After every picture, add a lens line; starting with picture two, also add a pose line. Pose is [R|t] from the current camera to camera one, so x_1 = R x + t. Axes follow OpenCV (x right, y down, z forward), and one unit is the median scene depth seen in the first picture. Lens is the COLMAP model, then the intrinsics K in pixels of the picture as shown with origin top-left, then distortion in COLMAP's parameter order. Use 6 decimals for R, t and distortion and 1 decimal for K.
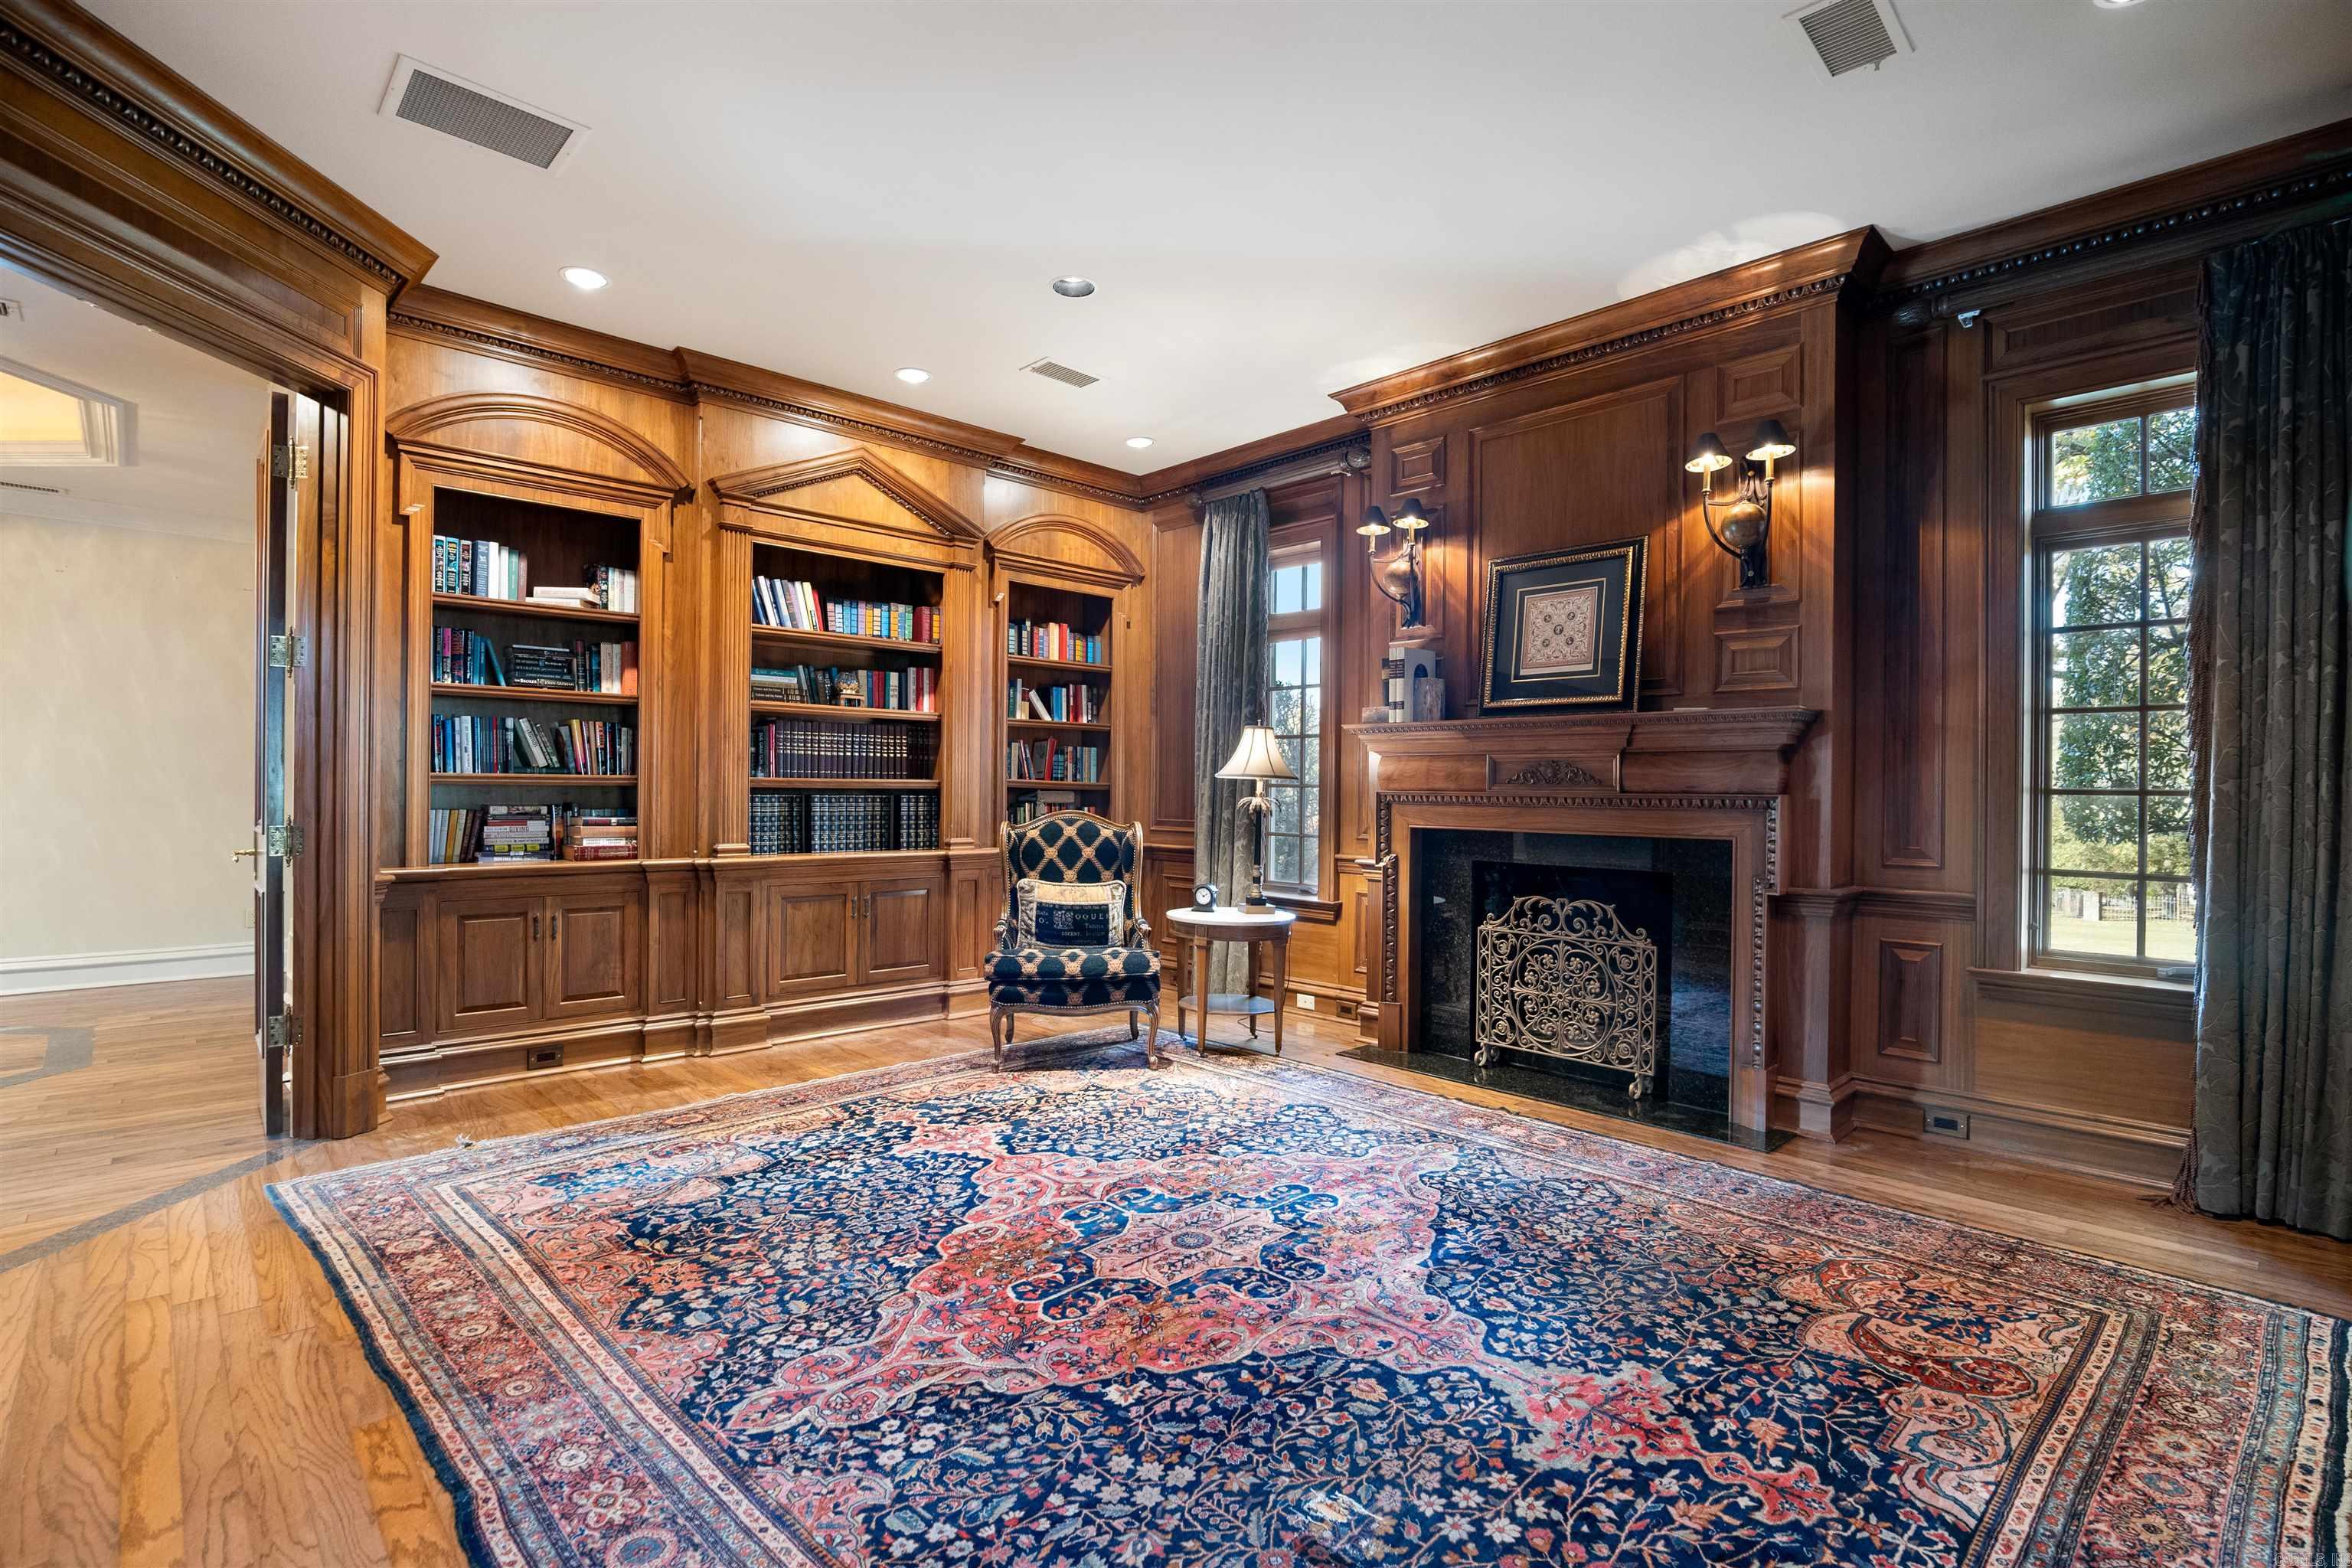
lens RADIAL K [[1104.8, 0, 1179.5], [0, 1104.8, 786.9], [0, 0, 1]] dist [-0.020105, 0.002493]
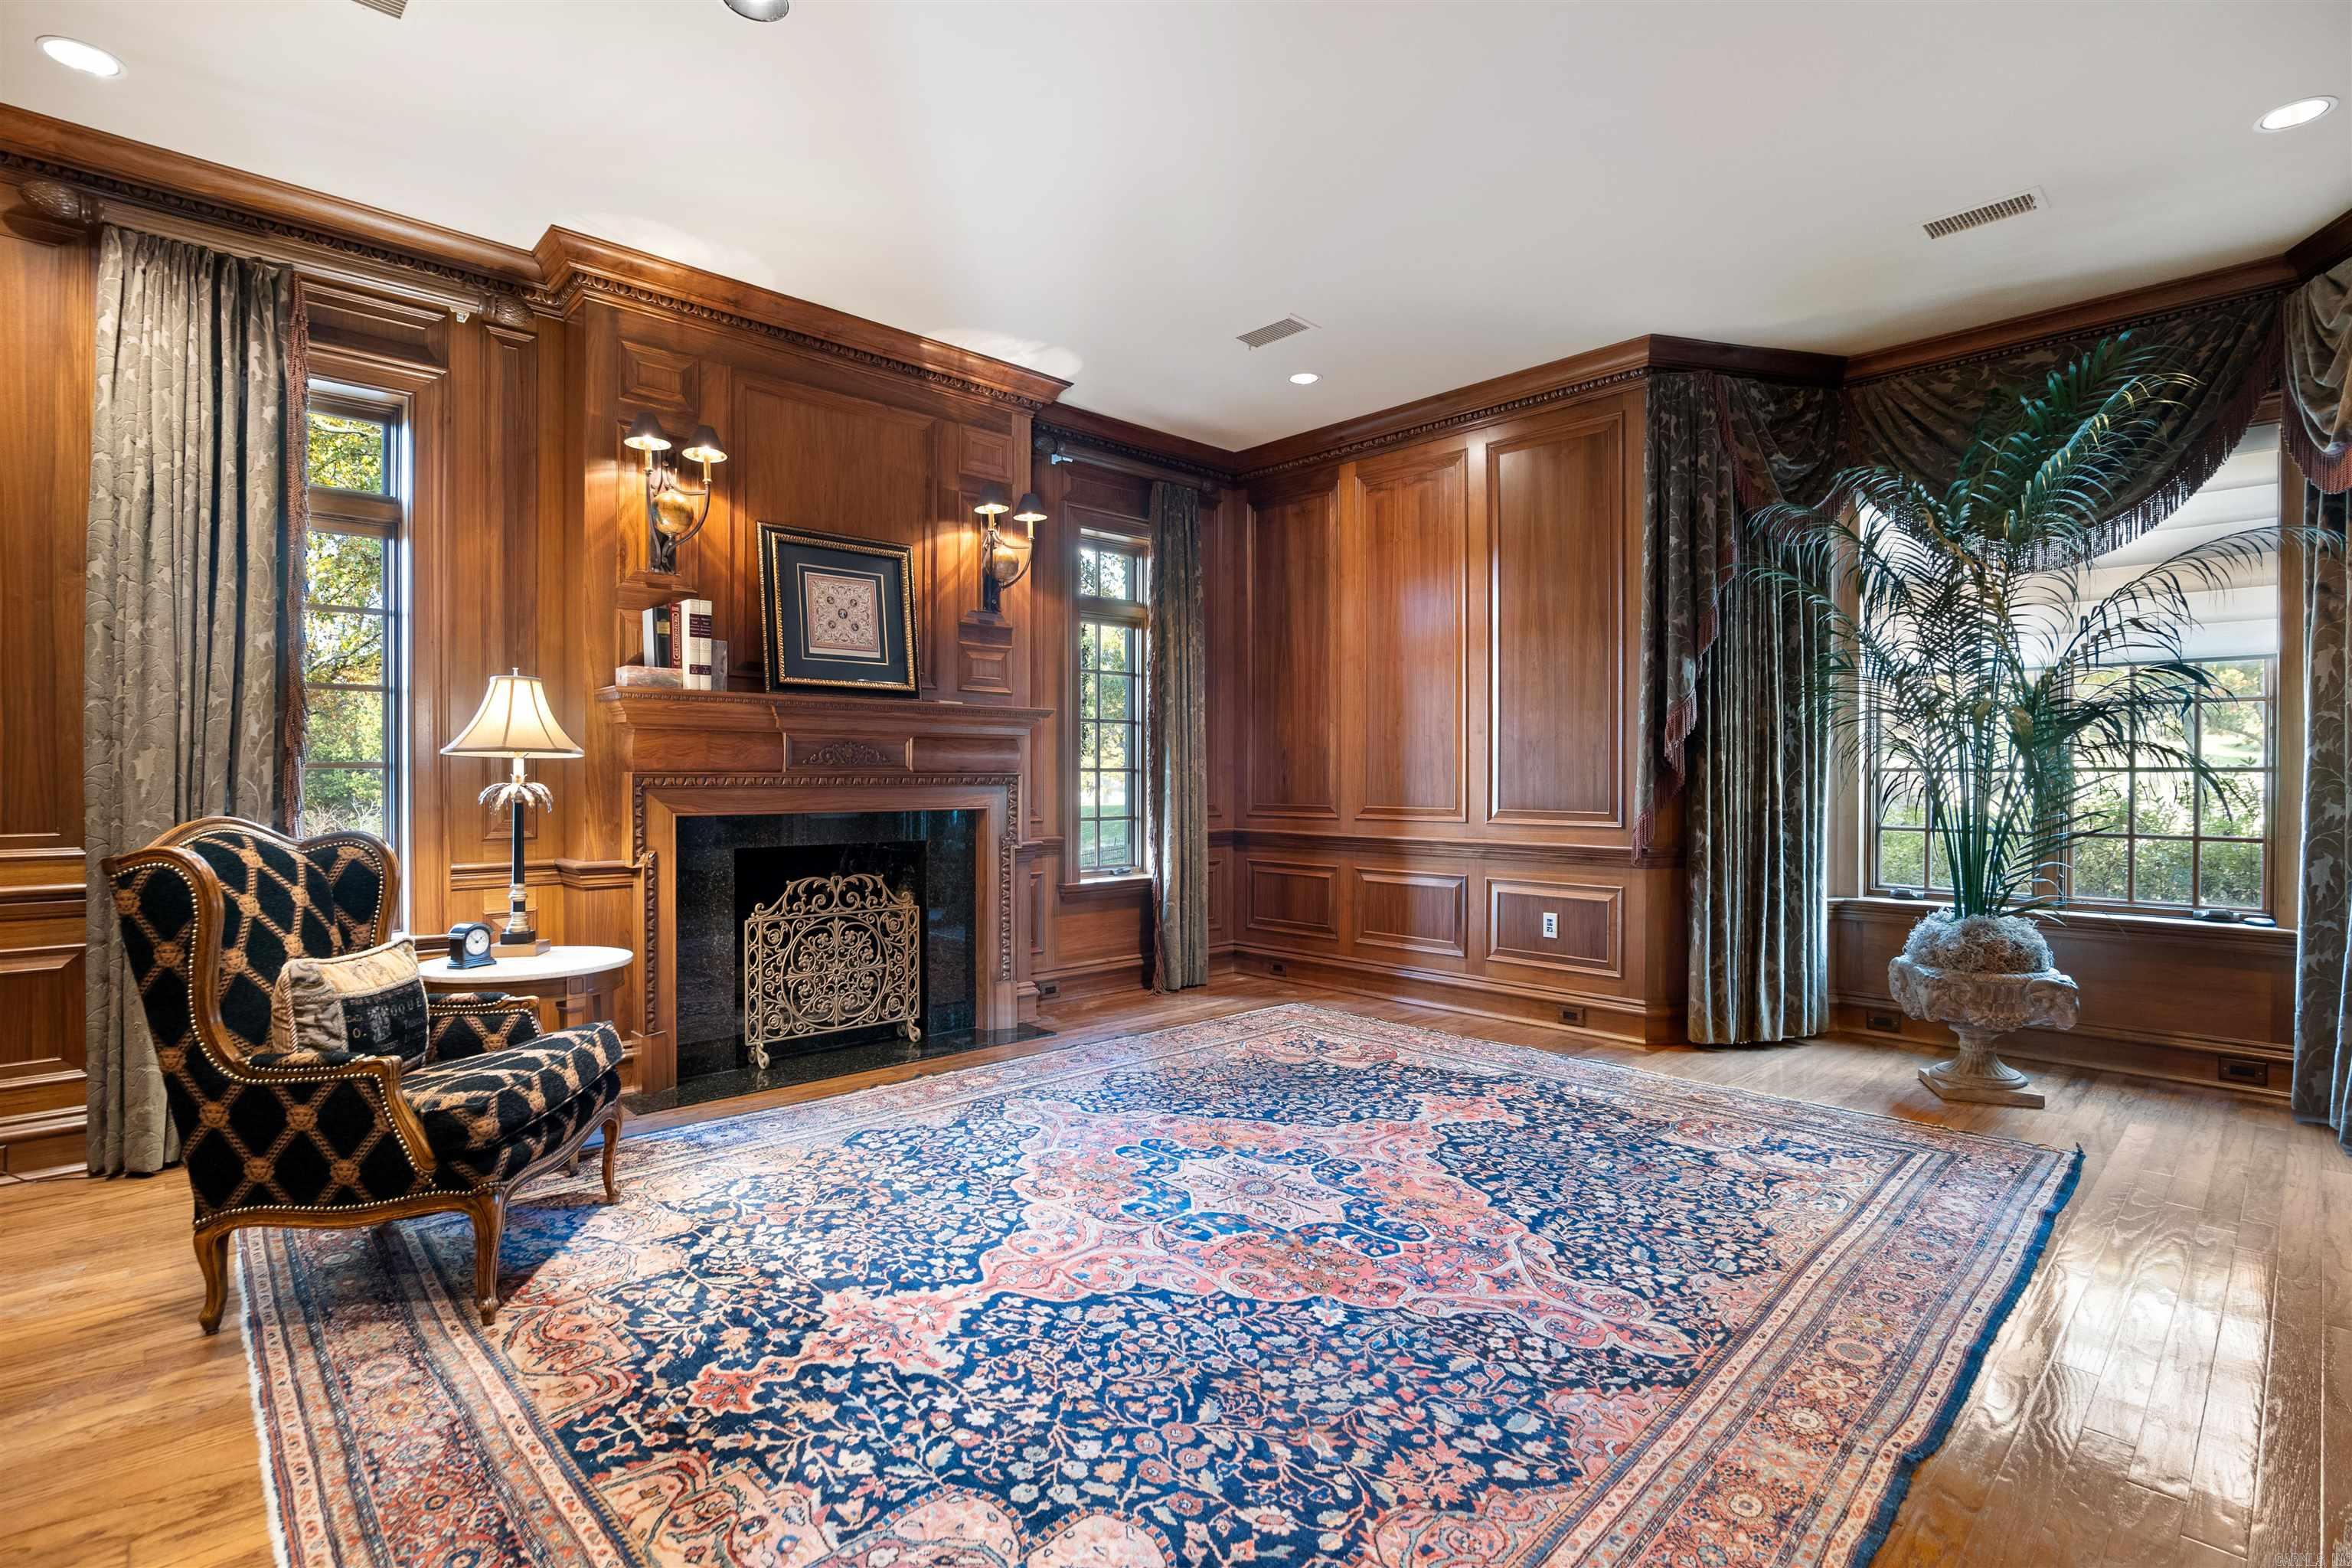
lens RADIAL K [[1104.8, 0, 1176.8], [0, 1104.8, 783.9], [0, 0, 1]] dist [-0.020105, 0.002493]
pose [[0.003687, -0.016683, 0.999854, -0.896169], [-0.004097, 0.999852, 0.016698, -0.003927], [-0.999985, -0.004158, 0.003618, 0.900910]]
